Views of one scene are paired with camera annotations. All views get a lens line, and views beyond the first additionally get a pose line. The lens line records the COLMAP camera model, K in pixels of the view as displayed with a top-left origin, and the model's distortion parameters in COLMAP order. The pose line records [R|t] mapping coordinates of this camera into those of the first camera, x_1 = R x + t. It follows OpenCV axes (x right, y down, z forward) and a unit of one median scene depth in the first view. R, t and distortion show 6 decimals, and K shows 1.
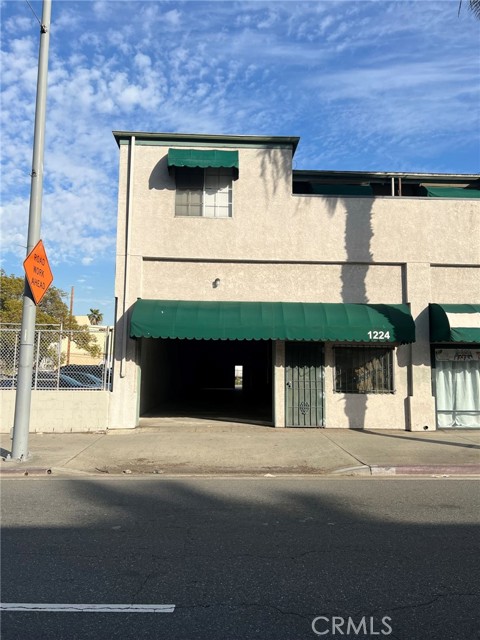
lens RADIAL K [[498.3, 0, 240.0], [0, 498.3, 320.0], [0, 0, 1]] dist [0.061435, -0.072052]
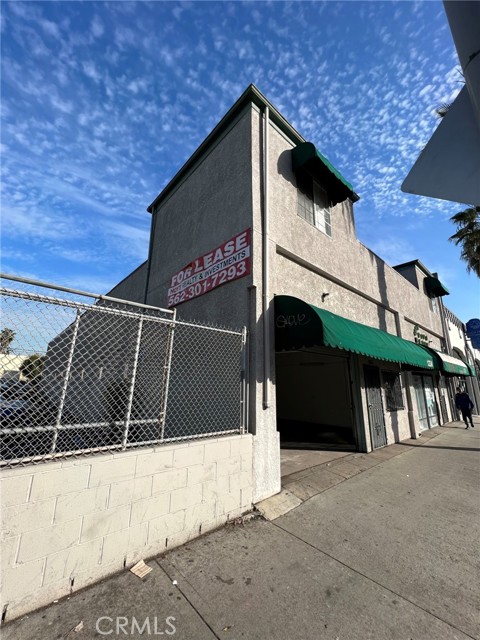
lens RADIAL K [[254.9, 0, 240.0], [0, 254.9, 320.0], [0, 0, 1]] dist [-0.000390, 0.000037]
pose [[0.782969, 0.156085, 0.602161, -0.455902], [-0.080935, 0.985342, -0.150172, 0.052578], [-0.616773, 0.068844, 0.784124, 0.728349]]
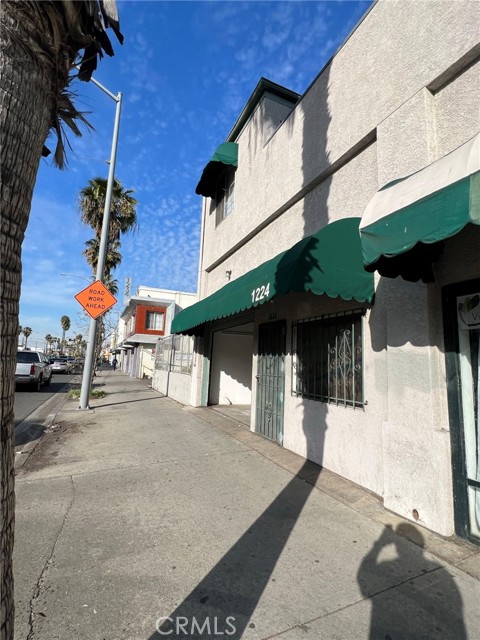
lens RADIAL K [[307.1, 0, 241.5], [0, 307.1, 322.3], [0, 0, 1]] dist [-0.002926, -0.001553]
pose [[0.387813, -0.118891, -0.914038, 0.528068], [0.077729, 0.992333, -0.096096, 0.084843], [0.918455, -0.033780, 0.394081, 0.782269]]
